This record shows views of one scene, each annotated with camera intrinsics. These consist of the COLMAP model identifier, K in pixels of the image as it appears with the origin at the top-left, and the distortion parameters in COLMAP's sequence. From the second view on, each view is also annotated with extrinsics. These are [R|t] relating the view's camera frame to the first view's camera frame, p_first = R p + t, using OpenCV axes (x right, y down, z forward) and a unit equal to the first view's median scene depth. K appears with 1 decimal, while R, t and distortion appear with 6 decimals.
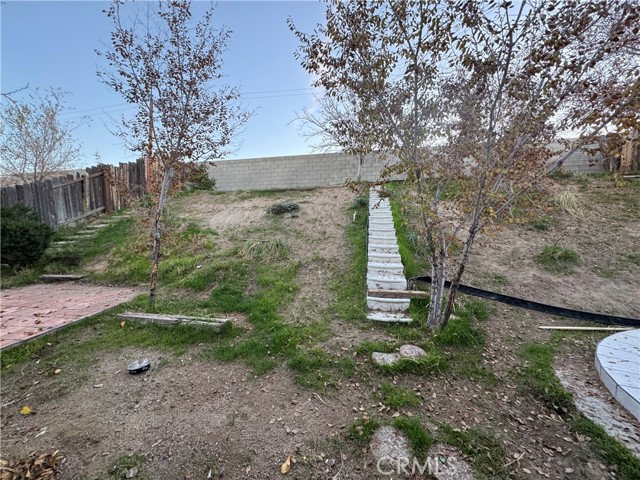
lens RADIAL K [[253.4, 0, 322.2], [0, 253.4, 239.2], [0, 0, 1]] dist [-0.005300, 0.000767]
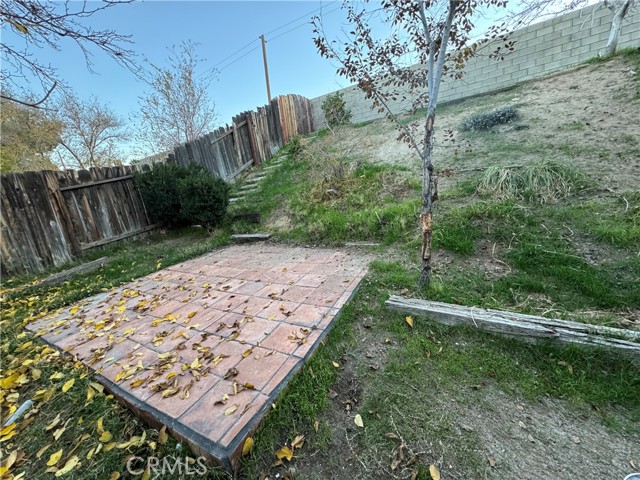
lens RADIAL K [[253.4, 0, 321.8], [0, 253.4, 239.2], [0, 0, 1]] dist [-0.005300, 0.000767]
pose [[0.929432, -0.025881, -0.368084, -0.499802], [0.102035, 0.976667, 0.188970, 0.016712], [0.354605, -0.213192, 0.910387, 0.296451]]
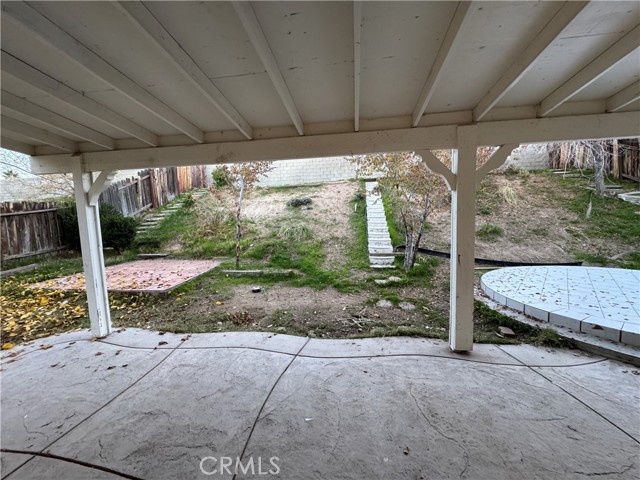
lens RADIAL K [[253.4, 0, 321.4], [0, 253.4, 240.4], [0, 0, 1]] dist [-0.005300, 0.000767]
pose [[0.999274, -0.025047, 0.028698, -0.131693], [0.023642, 0.998553, 0.048299, 0.021191], [-0.029866, -0.047585, 0.998421, -0.466690]]
